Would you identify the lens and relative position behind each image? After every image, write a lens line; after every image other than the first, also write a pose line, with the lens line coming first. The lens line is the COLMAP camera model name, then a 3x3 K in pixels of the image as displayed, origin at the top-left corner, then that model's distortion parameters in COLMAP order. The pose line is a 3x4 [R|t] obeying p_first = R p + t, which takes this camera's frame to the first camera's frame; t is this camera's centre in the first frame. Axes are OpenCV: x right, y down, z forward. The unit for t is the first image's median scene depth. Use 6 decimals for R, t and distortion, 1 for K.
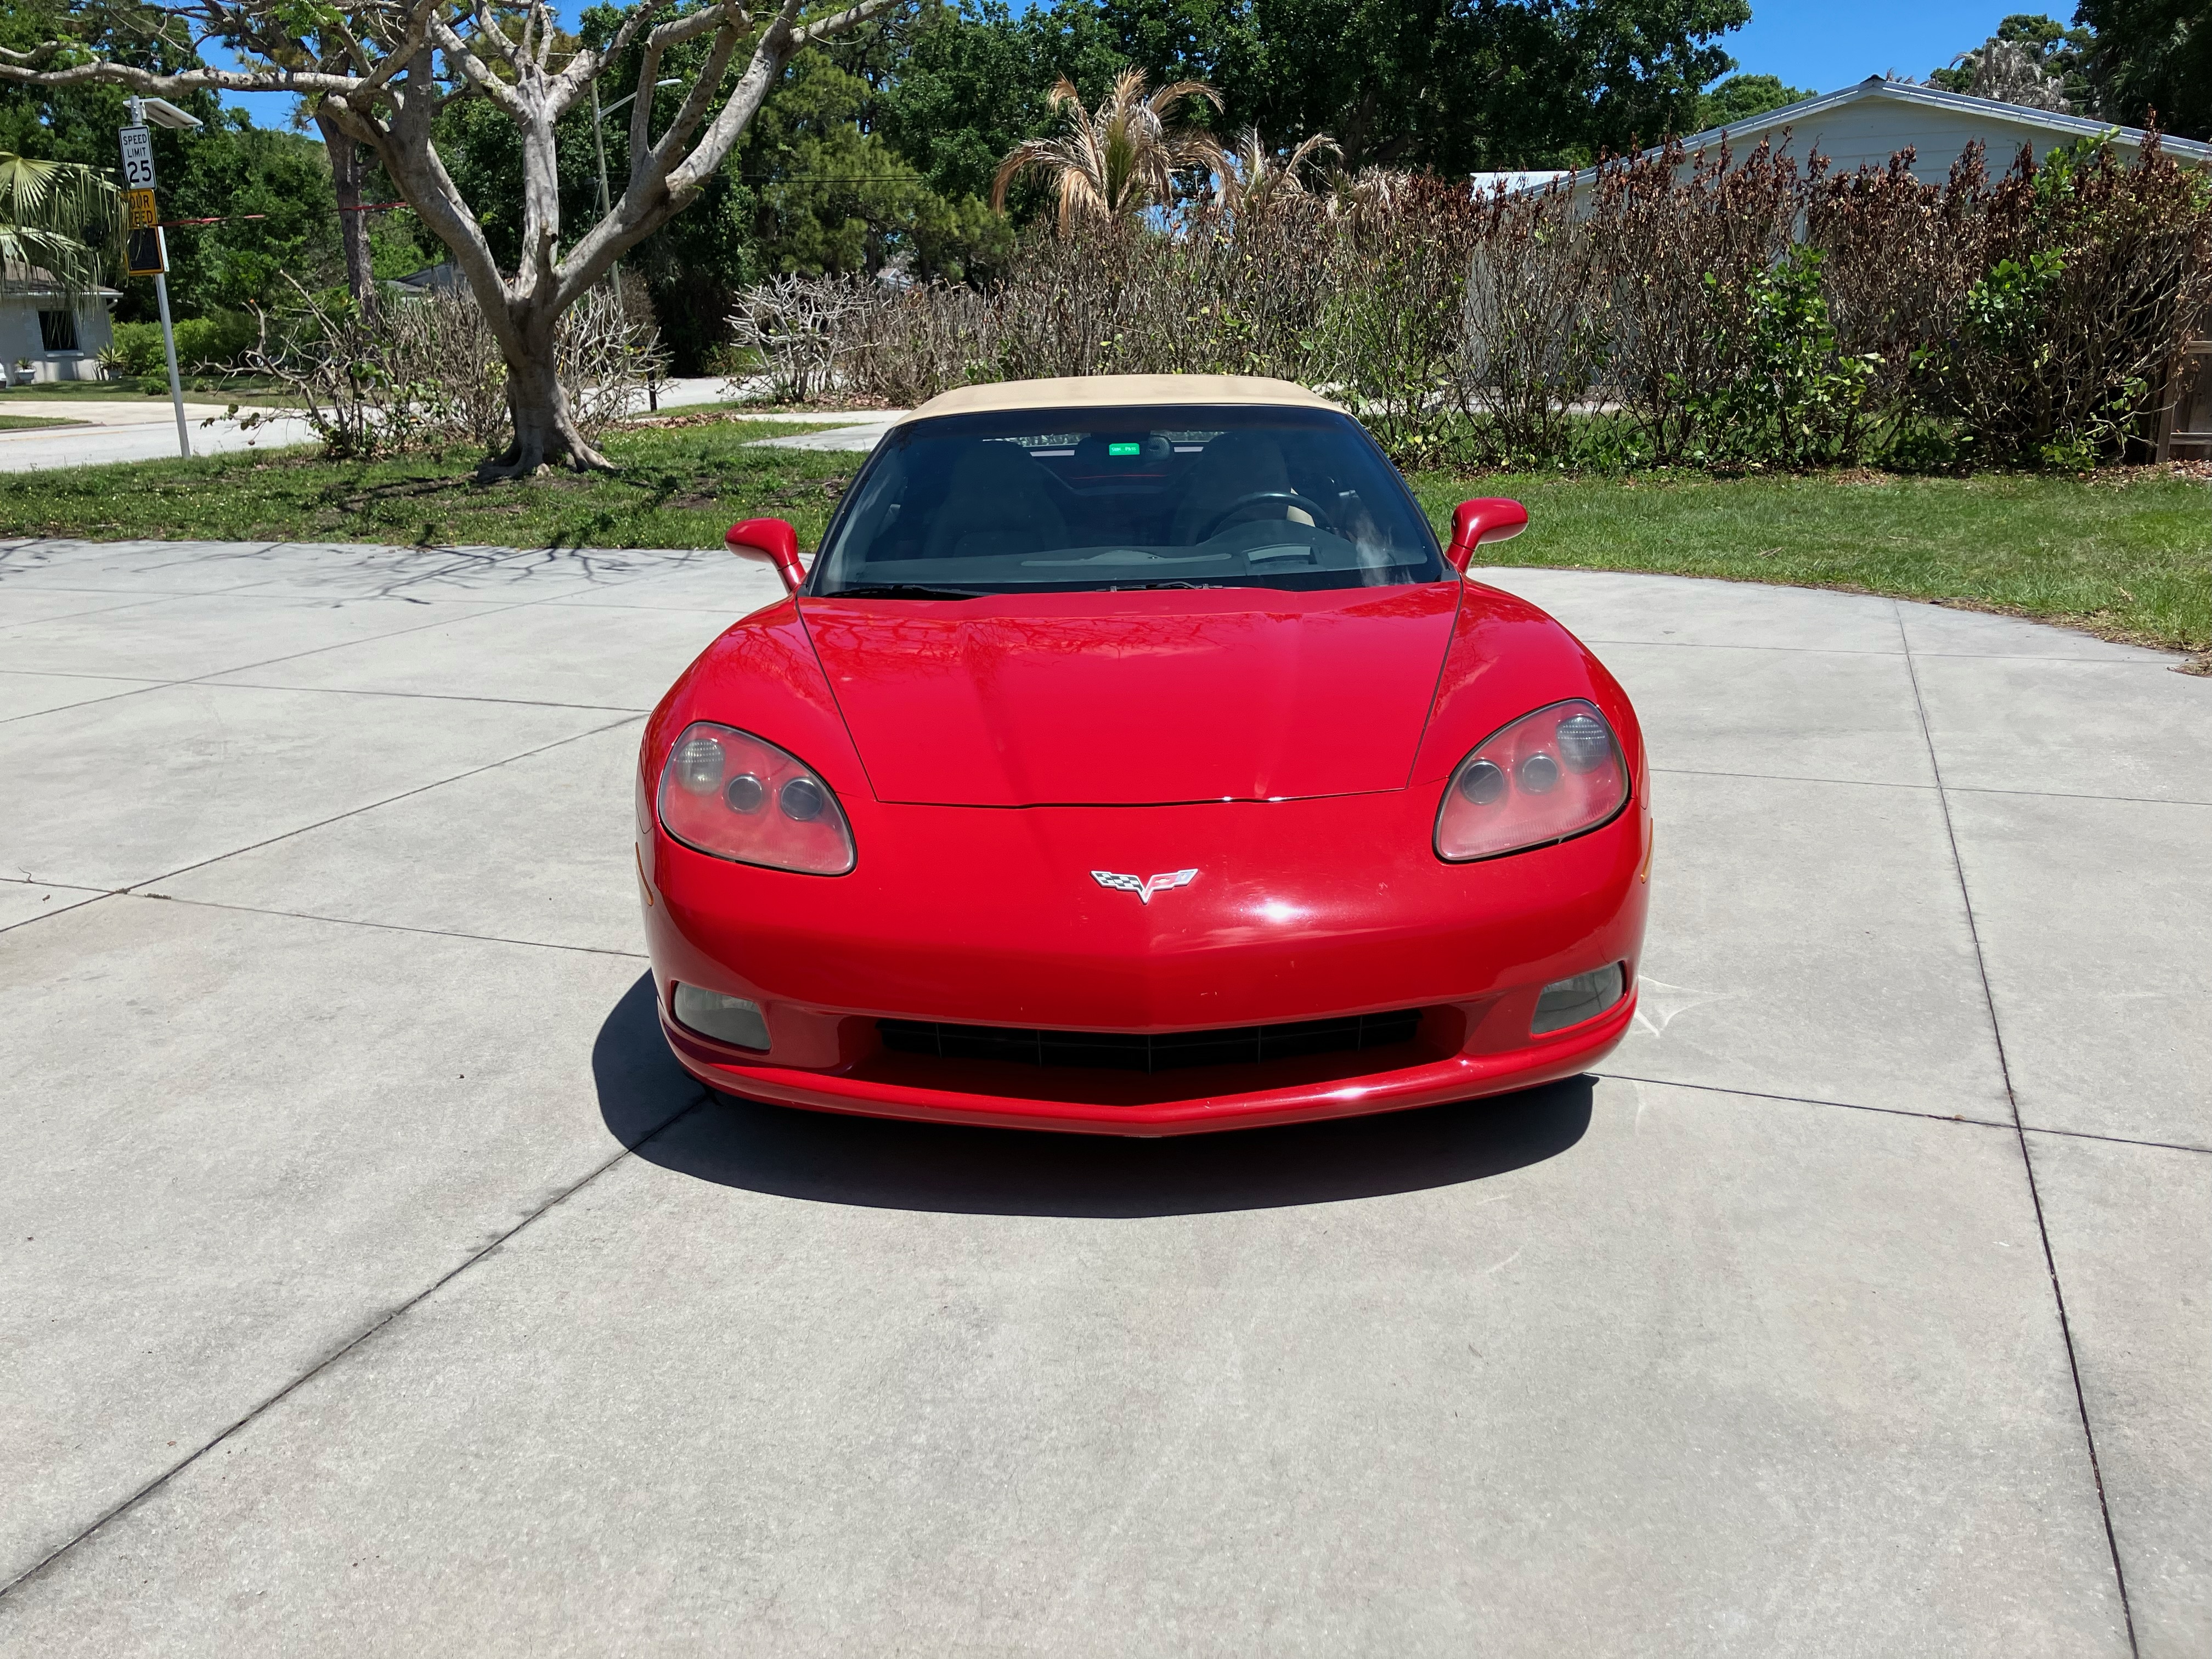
lens RADIAL K [[1795.3, 0, 1067.2], [0, 1795.3, 825.2], [0, 0, 1]] dist [0.005498, 0.010211]
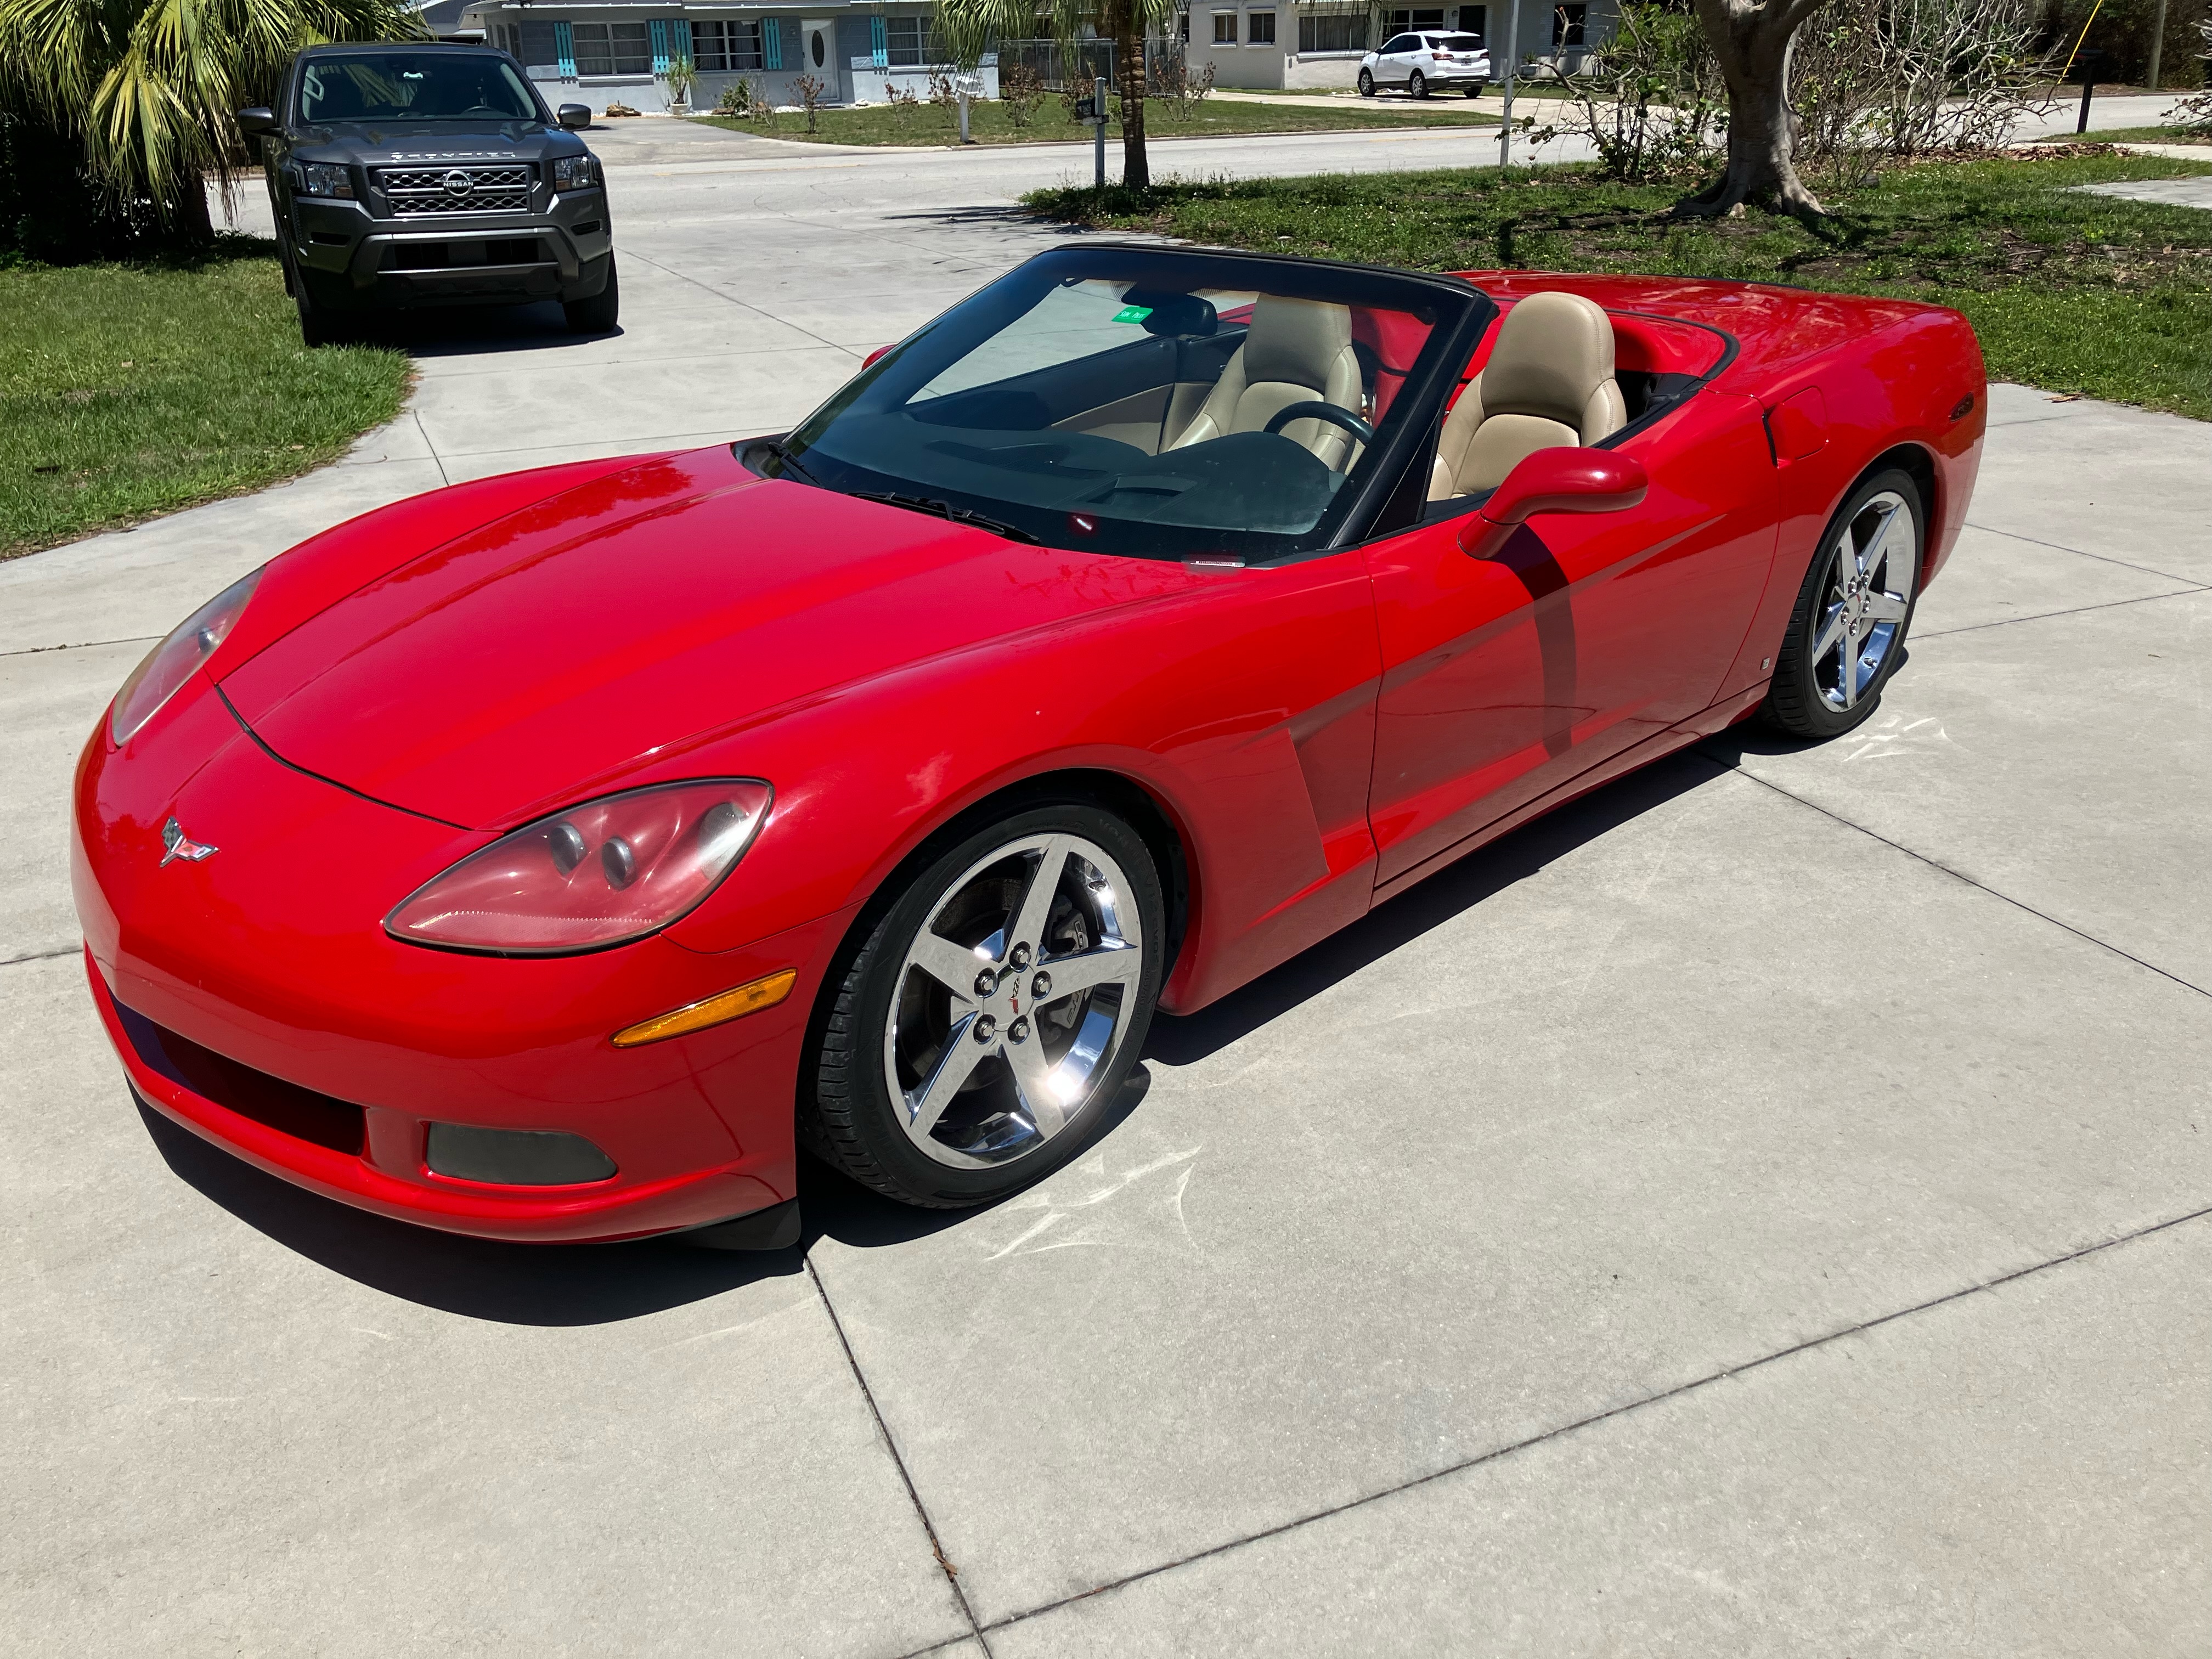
lens RADIAL K [[1795.3, 0, 1067.2], [0, 1795.3, 825.2], [0, 0, 1]] dist [0.005498, 0.010211]
pose [[0.713202, 0.291592, -0.637430, 0.142211], [-0.191952, 0.955853, 0.222485, -0.039635], [0.674164, -0.036321, 0.737688, 0.095030]]
